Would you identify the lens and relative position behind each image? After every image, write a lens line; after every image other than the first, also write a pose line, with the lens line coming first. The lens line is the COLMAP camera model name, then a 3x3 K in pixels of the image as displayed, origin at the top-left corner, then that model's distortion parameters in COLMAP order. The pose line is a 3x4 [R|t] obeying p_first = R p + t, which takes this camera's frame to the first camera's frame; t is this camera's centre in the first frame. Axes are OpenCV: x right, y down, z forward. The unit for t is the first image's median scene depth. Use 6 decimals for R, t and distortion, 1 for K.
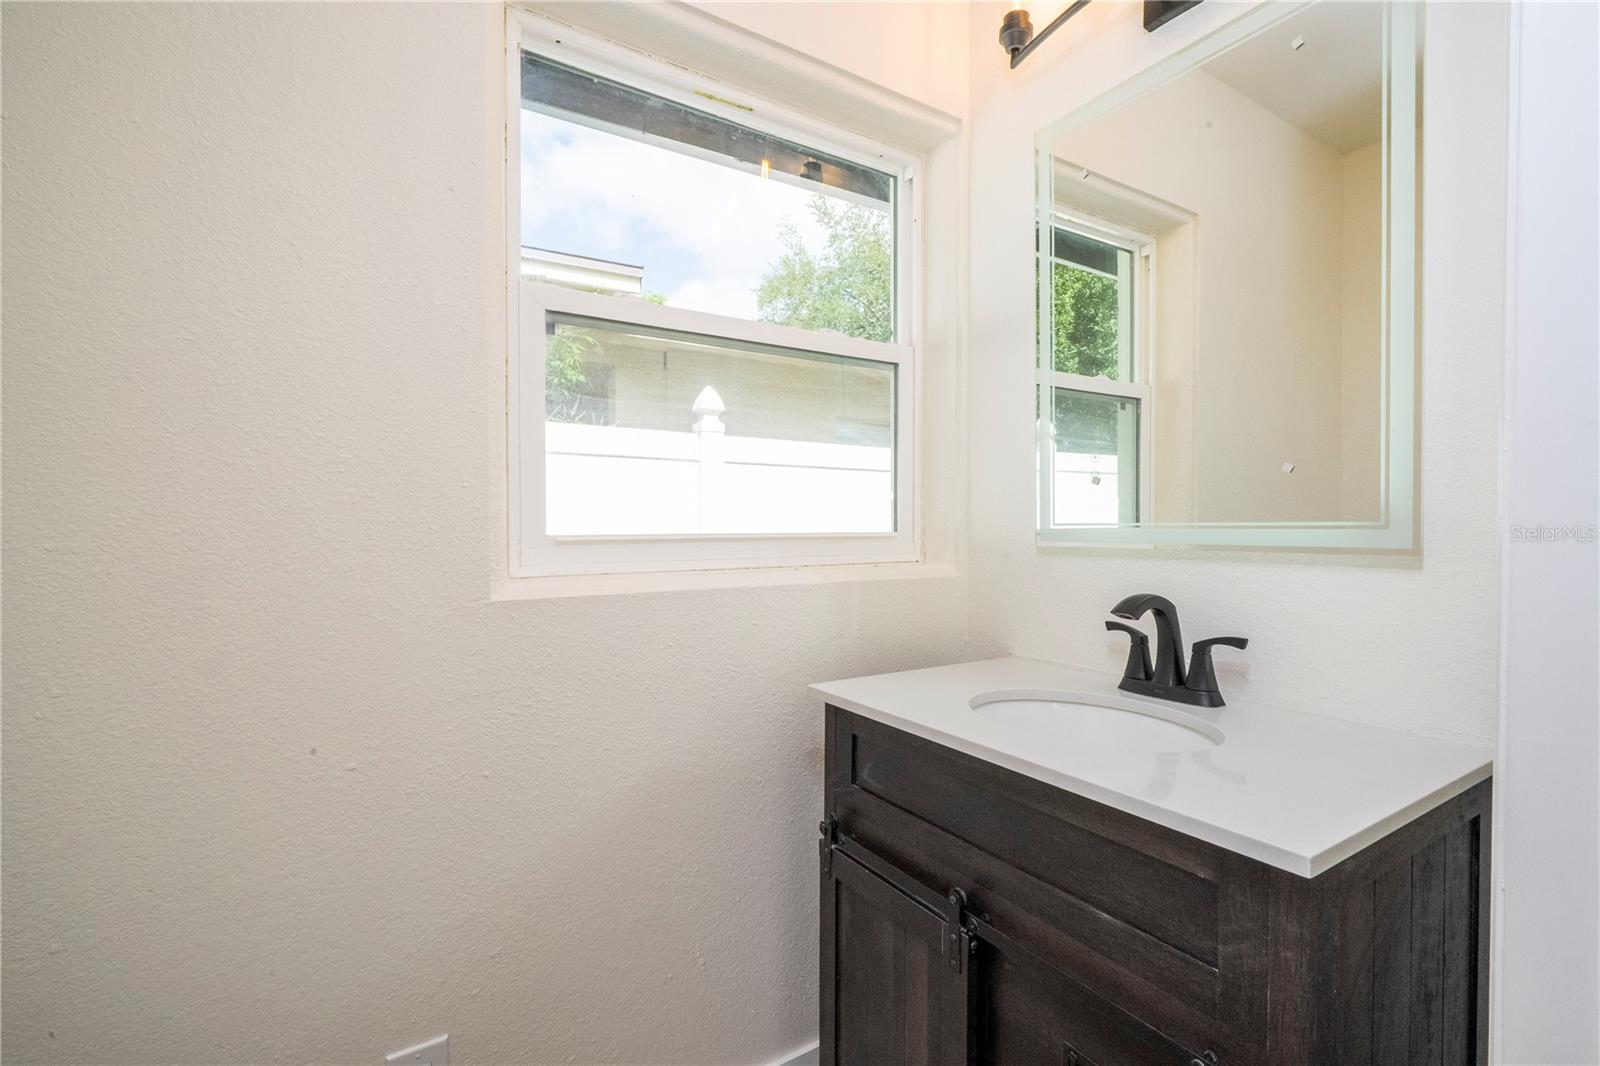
lens RADIAL K [[719.3, 0, 795.9], [0, 719.3, 529.8], [0, 0, 1]] dist [-0.004229, 0.000888]
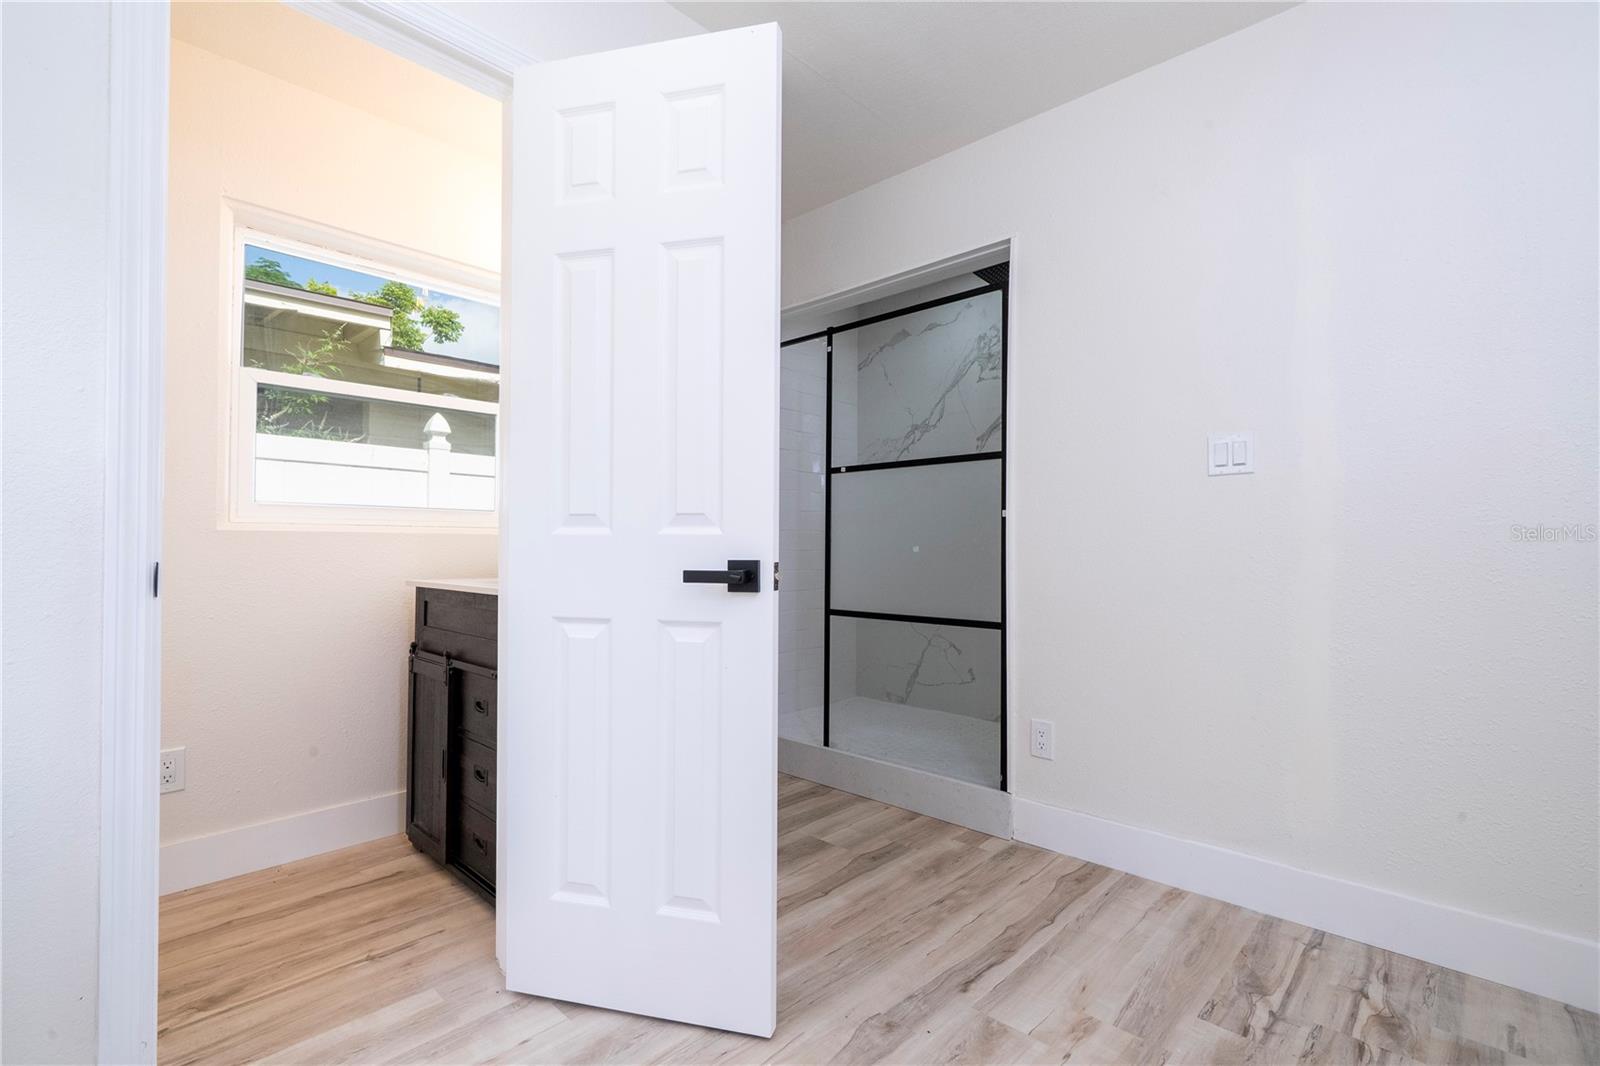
lens RADIAL K [[719.3, 0, 805.4], [0, 719.3, 545.7], [0, 0, 1]] dist [-0.004229, 0.000888]
pose [[0.966454, 0.011083, 0.256602, 0.180170], [-0.007218, 0.999846, -0.015998, 0.047554], [-0.256740, 0.013609, 0.966385, -0.373626]]
